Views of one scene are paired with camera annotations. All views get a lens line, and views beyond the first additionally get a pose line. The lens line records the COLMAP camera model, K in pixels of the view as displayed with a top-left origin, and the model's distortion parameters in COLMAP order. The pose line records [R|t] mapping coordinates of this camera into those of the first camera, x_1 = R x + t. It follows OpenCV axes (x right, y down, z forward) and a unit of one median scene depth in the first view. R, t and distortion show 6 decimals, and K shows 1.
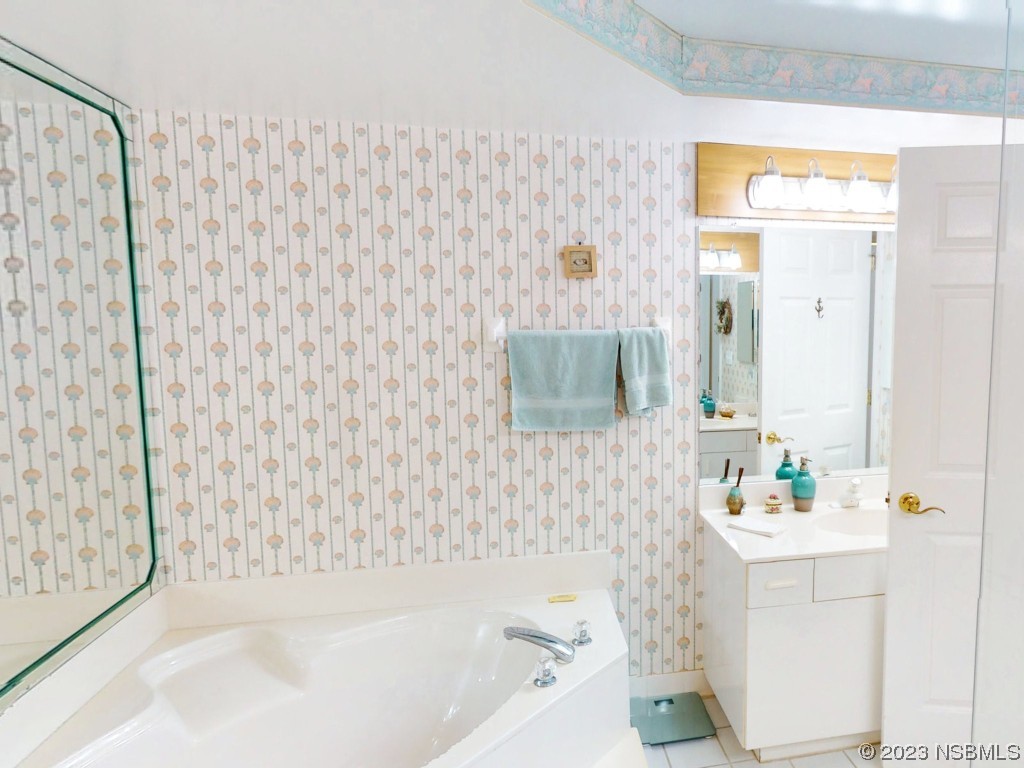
lens RADIAL K [[719.9, 0, 422.5], [0, 719.9, 372.6], [0, 0, 1]] dist [-0.005246, -0.000859]
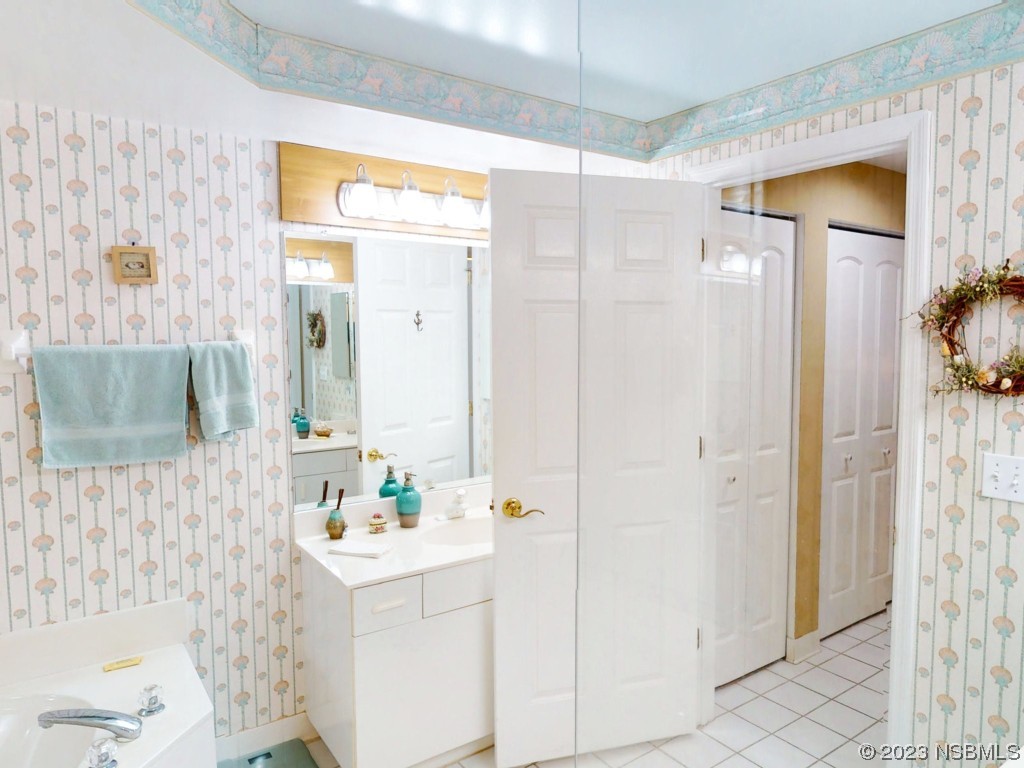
lens RADIAL K [[697.5, 0, 509.3], [0, 697.5, 367.7], [0, 0, 1]] dist [-0.006113, -0.000030]
pose [[0.919928, -0.019507, 0.391602, 0.294111], [0.028620, 0.999438, -0.017448, -0.004825], [-0.391042, 0.027259, 0.919969, 0.065708]]
